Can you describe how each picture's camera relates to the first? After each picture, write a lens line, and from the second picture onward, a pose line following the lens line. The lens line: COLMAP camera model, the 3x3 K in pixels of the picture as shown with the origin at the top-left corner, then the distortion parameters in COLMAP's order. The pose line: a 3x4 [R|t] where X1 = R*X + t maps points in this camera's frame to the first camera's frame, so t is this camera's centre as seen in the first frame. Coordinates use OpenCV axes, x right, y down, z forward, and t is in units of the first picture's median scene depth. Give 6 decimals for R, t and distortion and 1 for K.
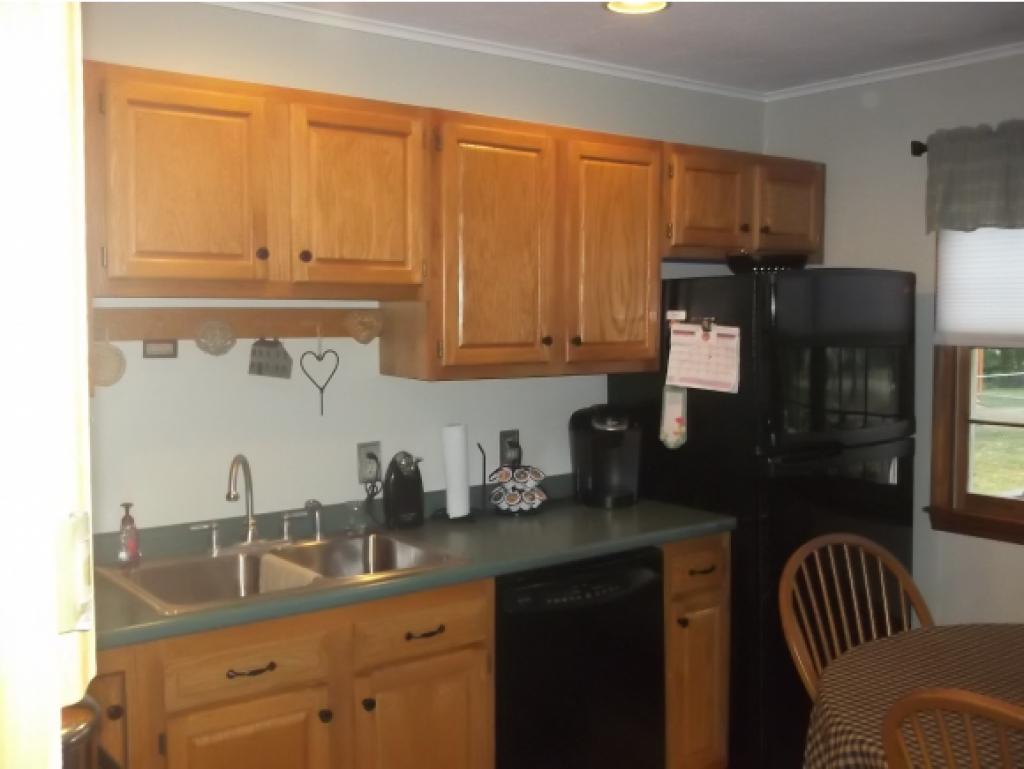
lens RADIAL K [[1067.8, 0, 512.0], [0, 1067.8, 384.5], [0, 0, 1]] dist [0.070930, -0.379778]
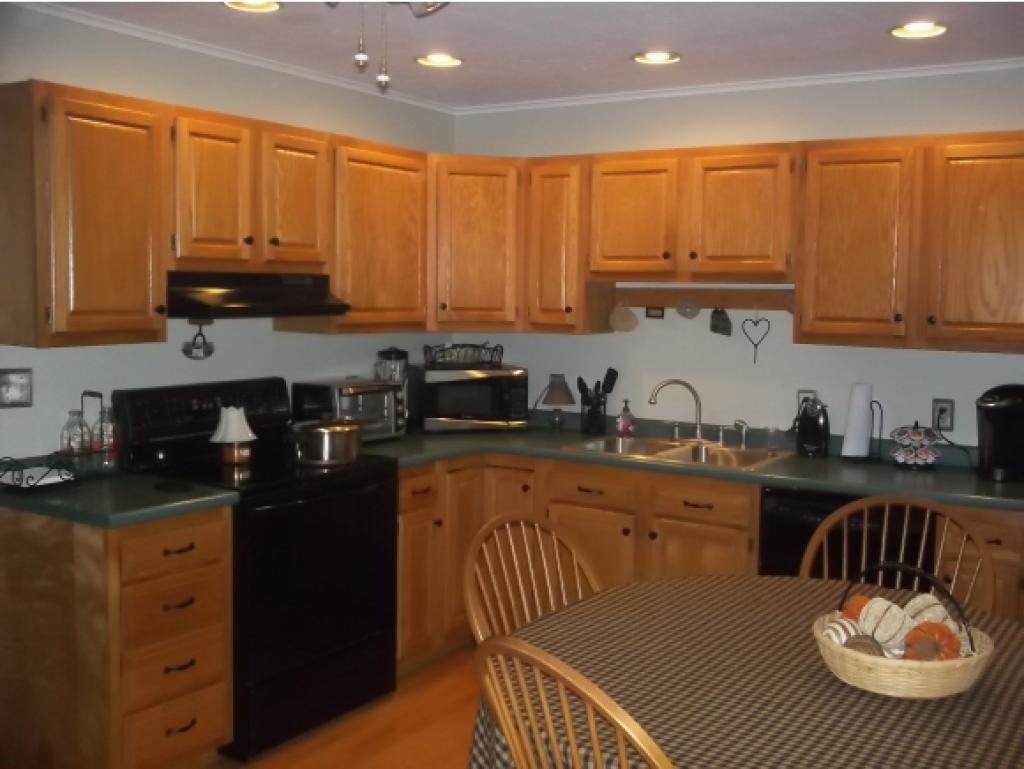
lens RADIAL K [[1067.8, 0, 512.0], [0, 1067.8, 384.5], [0, 0, 1]] dist [0.070930, -0.379778]
pose [[0.316988, 0.086928, -0.944437, 1.127633], [-0.078729, 0.994766, 0.065136, -0.012103], [0.945156, 0.053707, 0.322173, 0.238687]]
